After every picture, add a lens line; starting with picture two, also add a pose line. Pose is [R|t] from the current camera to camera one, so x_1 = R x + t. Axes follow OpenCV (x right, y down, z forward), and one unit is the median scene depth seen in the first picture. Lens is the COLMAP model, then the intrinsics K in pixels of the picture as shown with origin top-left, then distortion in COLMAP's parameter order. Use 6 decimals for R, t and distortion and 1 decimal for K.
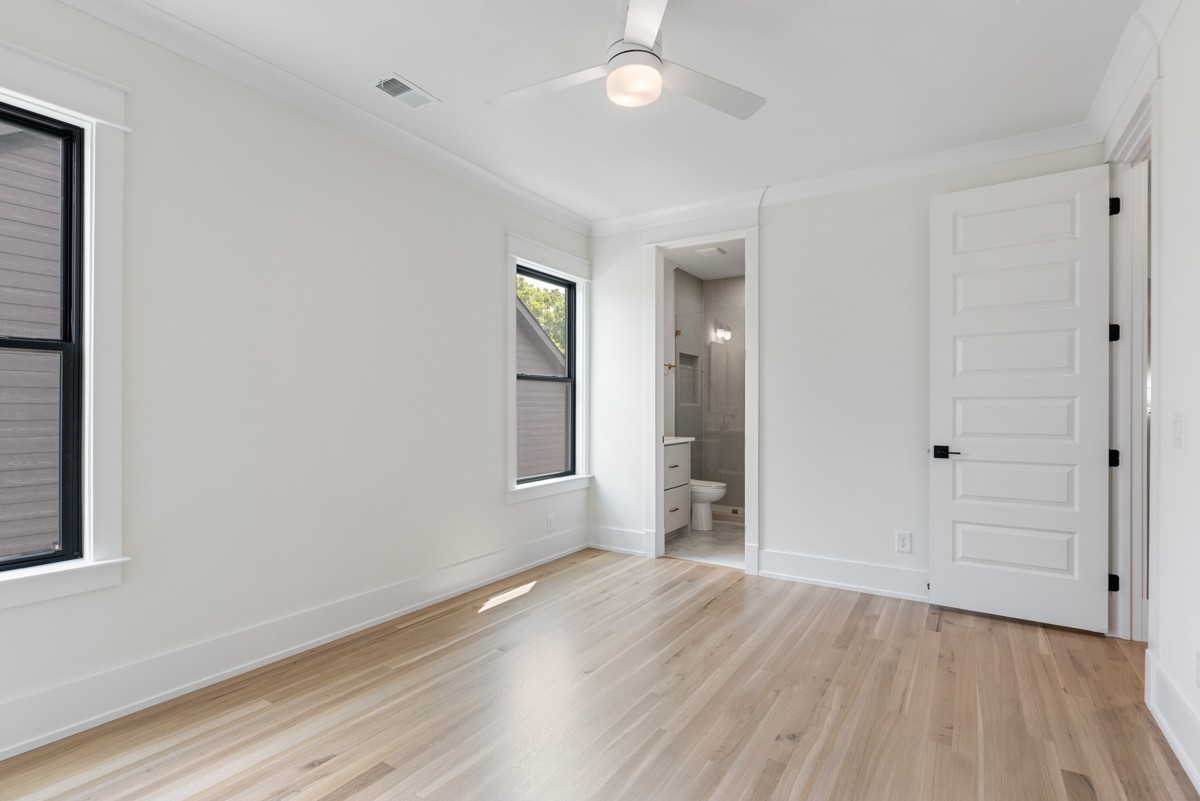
lens RADIAL K [[584.1, 0, 600.0], [0, 584.1, 400.5], [0, 0, 1]] dist [-0.000284, -0.000069]
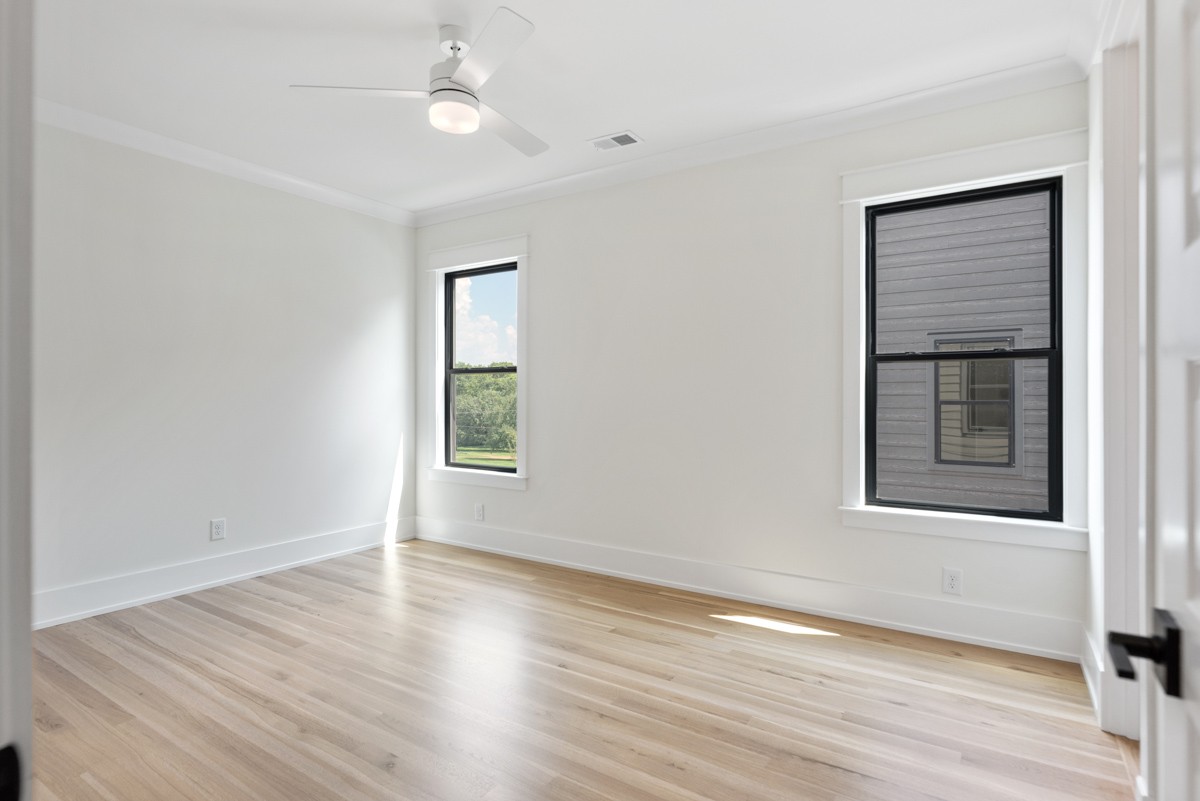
lens RADIAL K [[611.9, 0, 600.0], [0, 611.9, 400.5], [0, 0, 1]] dist [-0.001343, -0.000356]
pose [[-0.020745, 0.002270, -0.999782, 0.442230], [0.015148, 0.999883, 0.001956, 0.003573], [0.999670, -0.015104, -0.020777, 0.470586]]
